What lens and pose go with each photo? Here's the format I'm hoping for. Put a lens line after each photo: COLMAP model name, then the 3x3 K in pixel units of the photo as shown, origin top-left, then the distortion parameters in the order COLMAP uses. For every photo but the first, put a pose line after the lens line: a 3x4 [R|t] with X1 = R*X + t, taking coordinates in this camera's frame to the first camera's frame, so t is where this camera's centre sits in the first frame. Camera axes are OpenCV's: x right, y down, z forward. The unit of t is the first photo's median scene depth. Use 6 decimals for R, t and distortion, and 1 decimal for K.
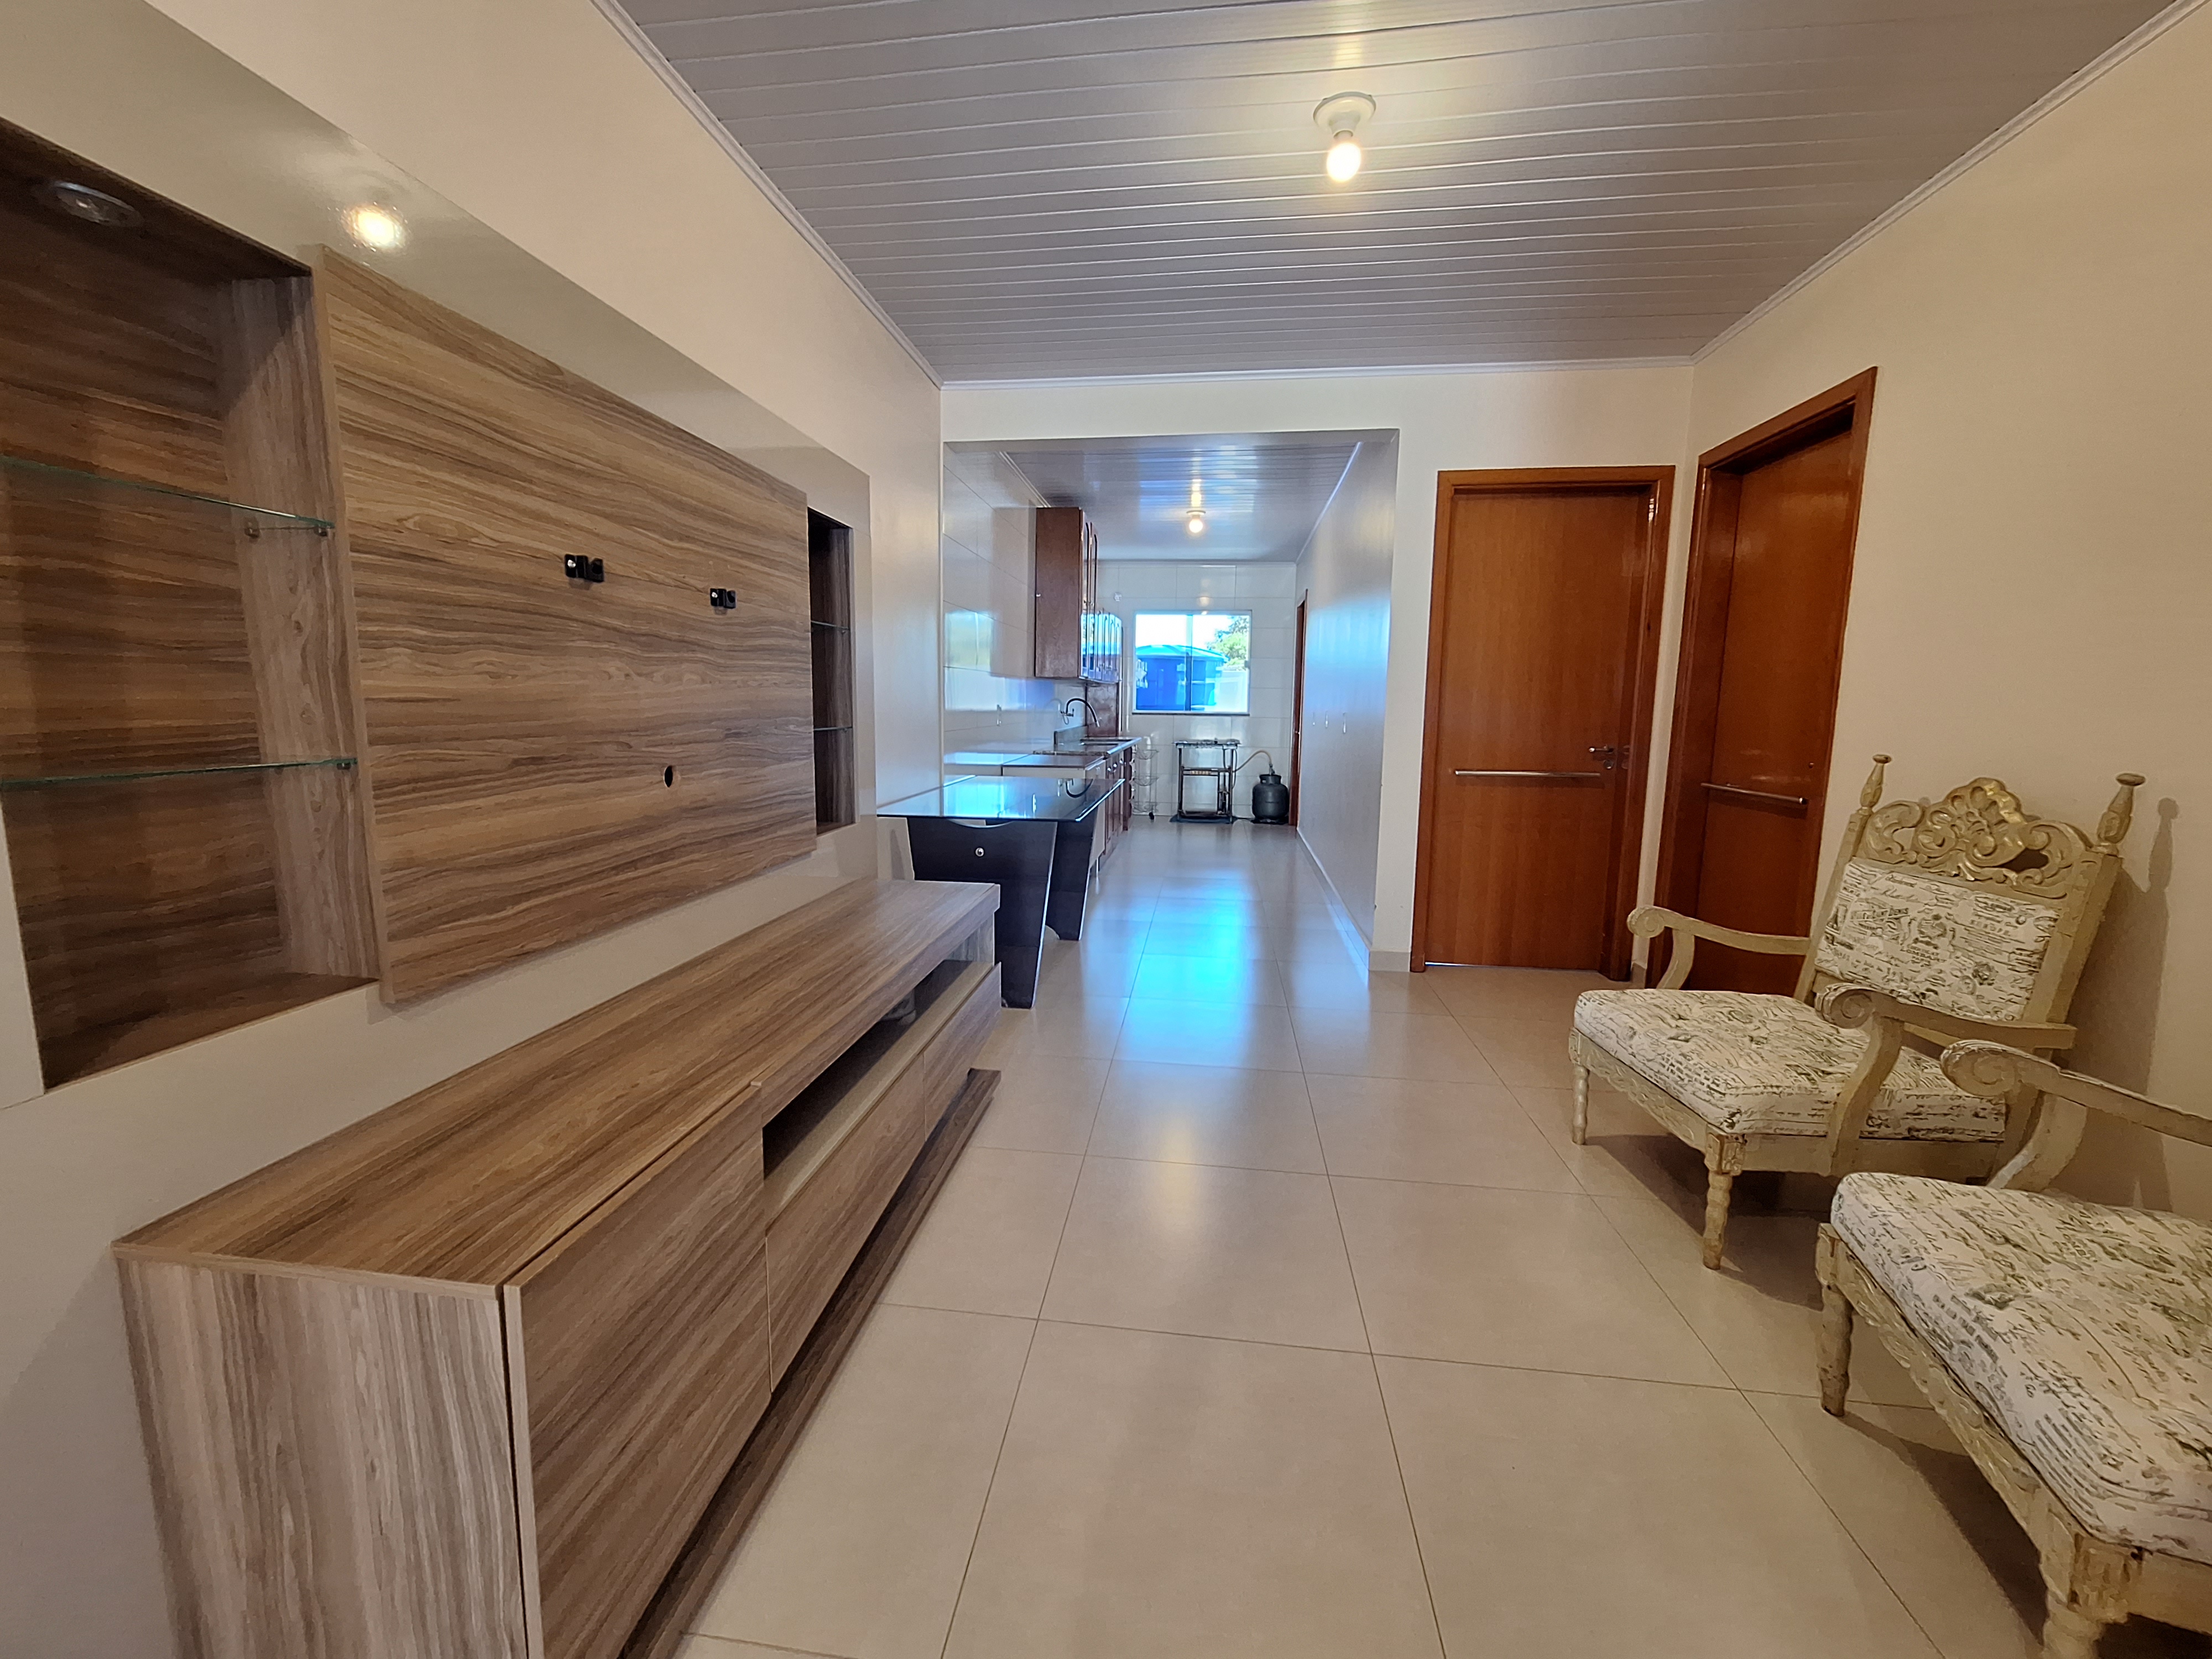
lens RADIAL K [[873.9, 0, 1111.9], [0, 873.9, 826.9], [0, 0, 1]] dist [0.002896, 0.000157]
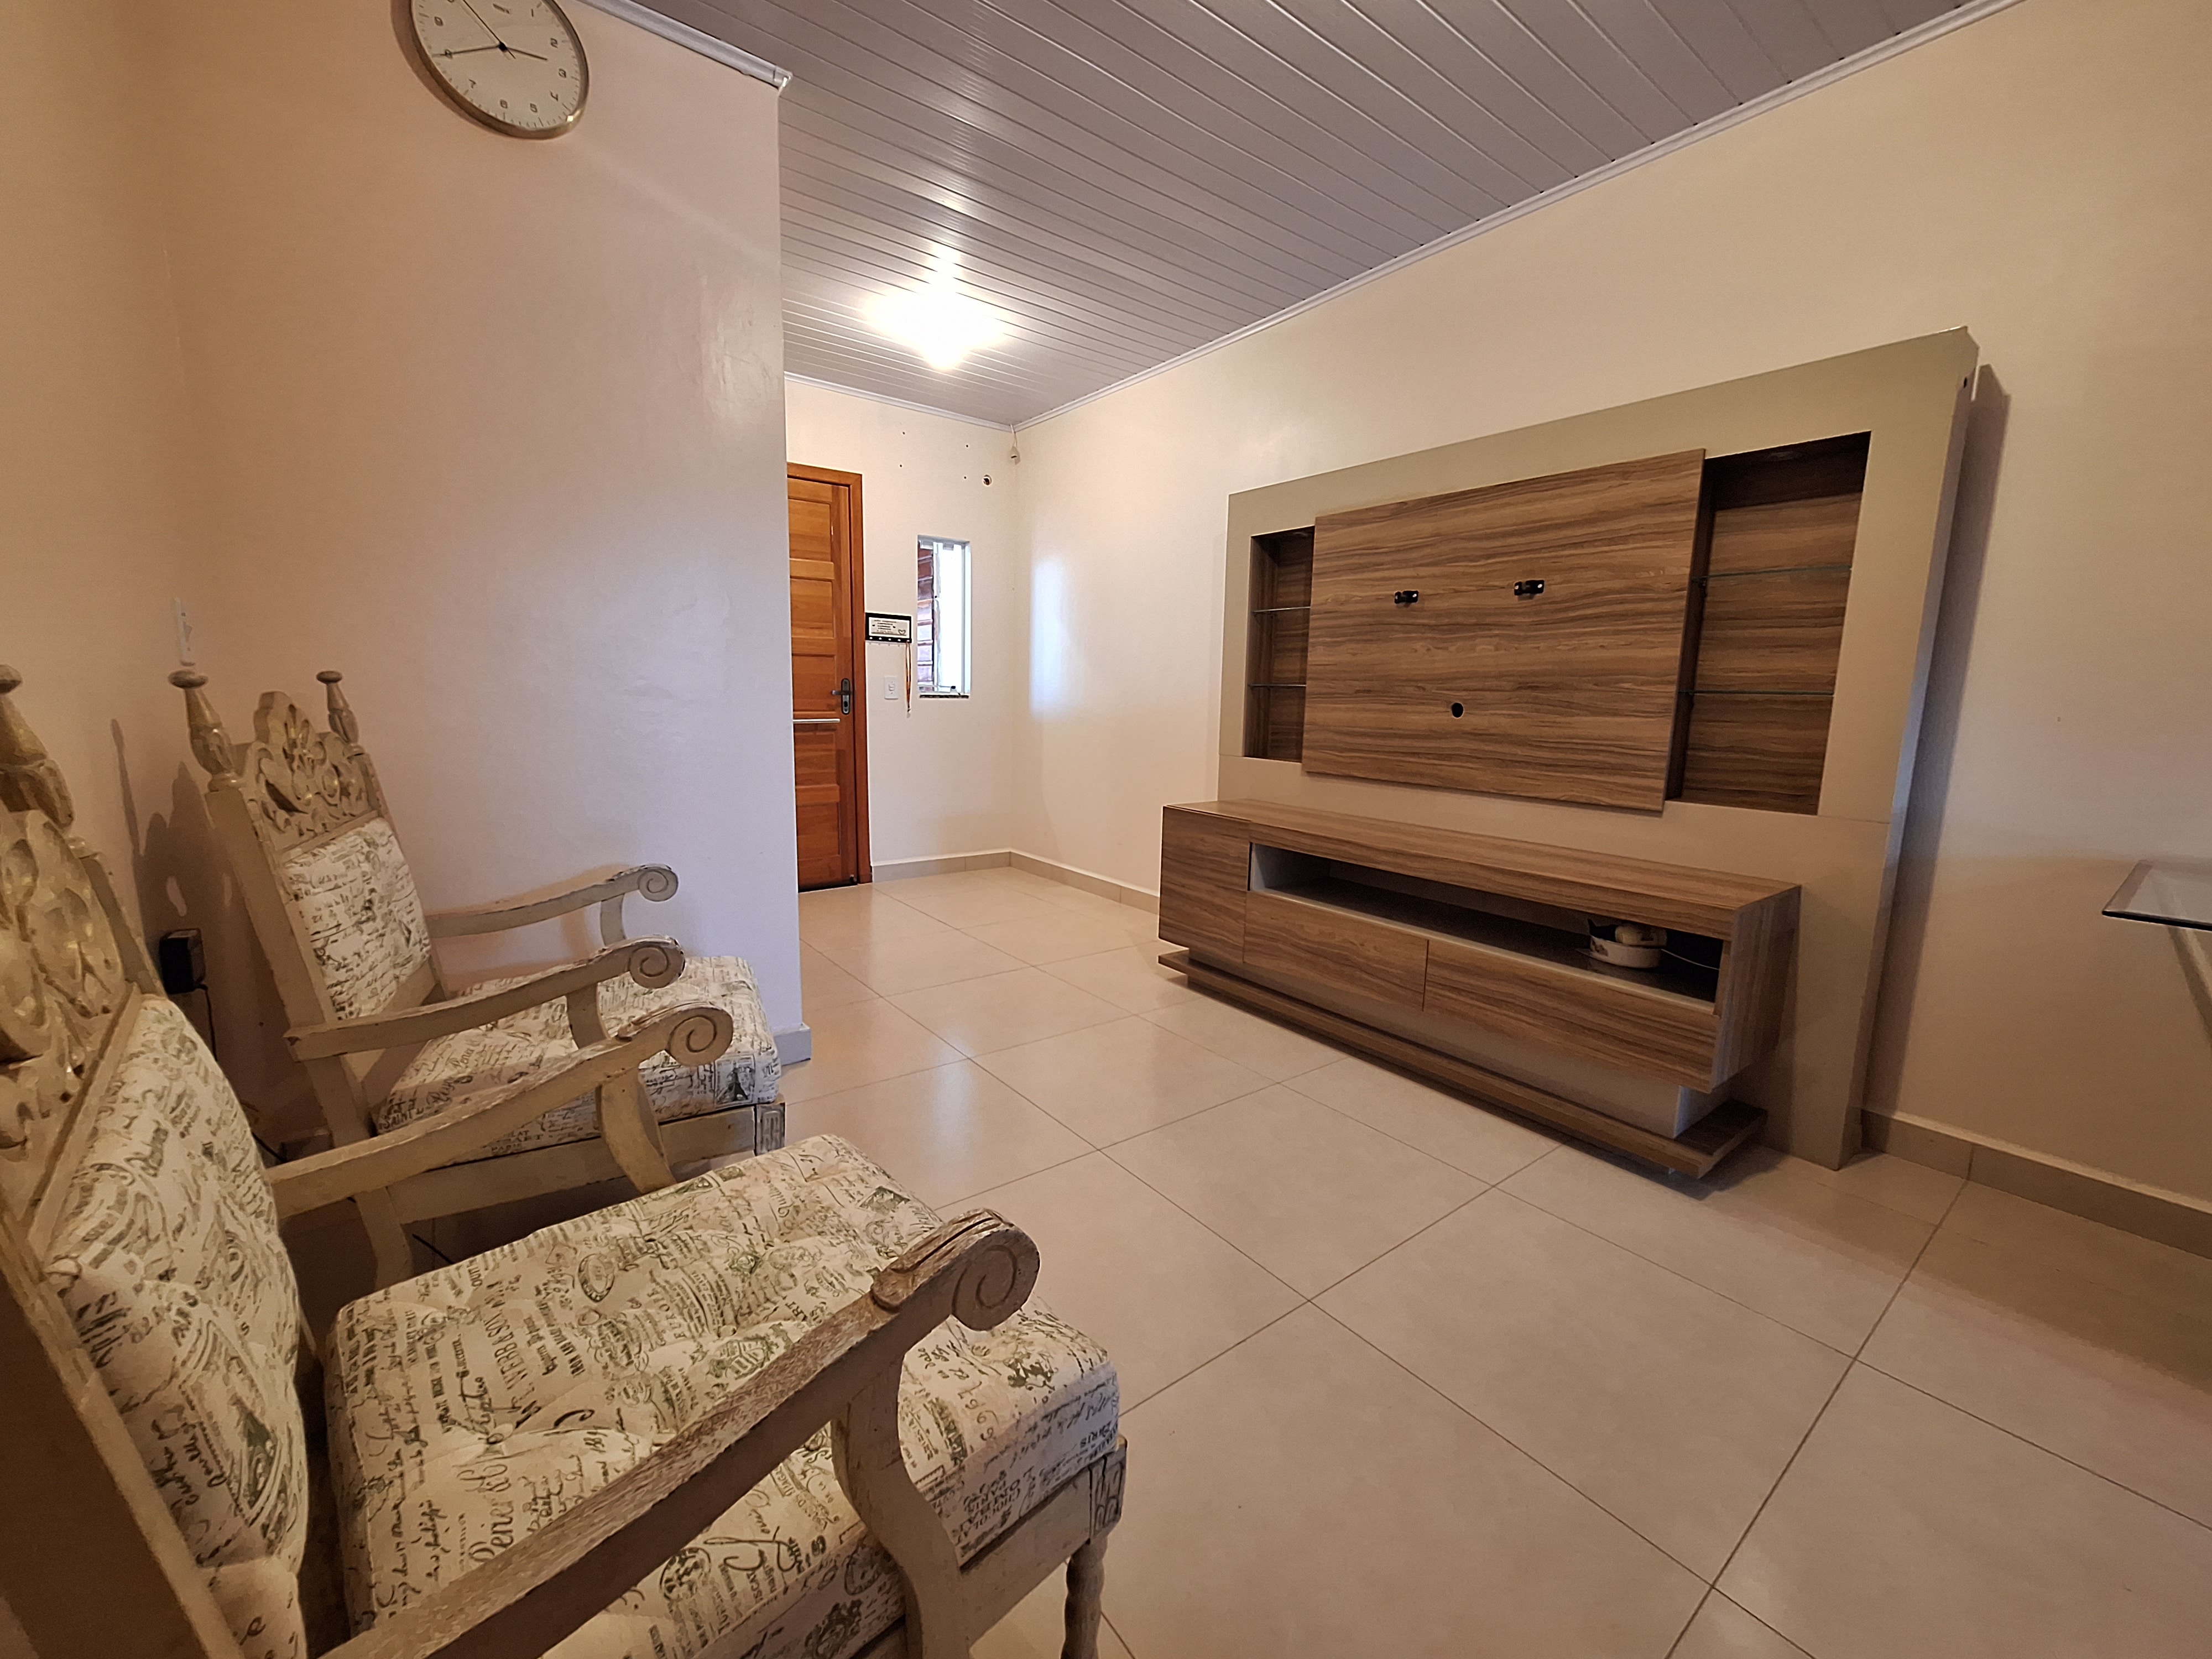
lens RADIAL K [[873.9, 0, 1109.4], [0, 873.9, 823.1], [0, 0, 1]] dist [0.002896, 0.000157]
pose [[-0.718207, 0.080449, -0.691163, 0.941604], [-0.126829, 0.961520, 0.243709, -0.145175], [0.684173, 0.262693, -0.680367, 1.471170]]
